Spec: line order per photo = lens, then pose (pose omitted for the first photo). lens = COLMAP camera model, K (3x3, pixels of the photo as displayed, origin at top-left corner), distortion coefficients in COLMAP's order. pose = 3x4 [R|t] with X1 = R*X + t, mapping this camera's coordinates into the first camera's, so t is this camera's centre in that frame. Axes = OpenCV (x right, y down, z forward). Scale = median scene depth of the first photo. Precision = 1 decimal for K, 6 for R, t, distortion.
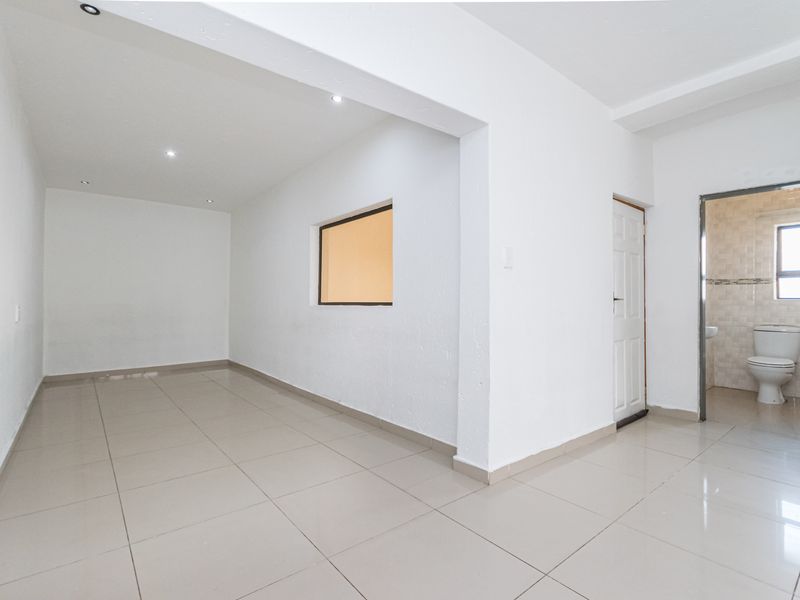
lens RADIAL K [[402.2, 0, 400.0], [0, 402.2, 300.0], [0, 0, 1]] dist [0.004896, 0.001151]
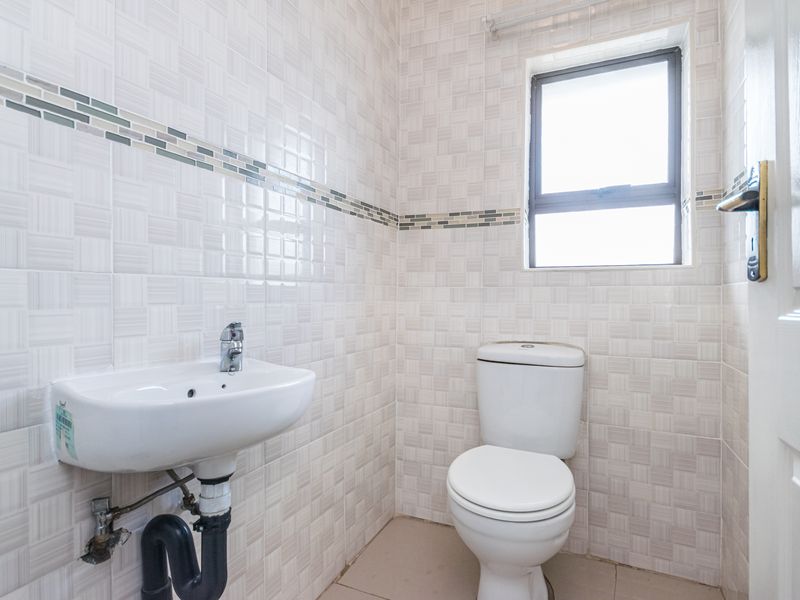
lens RADIAL K [[425.6, 0, 400.0], [0, 425.6, 300.0], [0, 0, 1]] dist [-0.000648, -0.000262]
pose [[0.905454, -0.005239, 0.424412, 0.654424], [-0.000792, 0.999901, 0.014033, 0.020063], [-0.424444, -0.013043, 0.905360, 0.692884]]
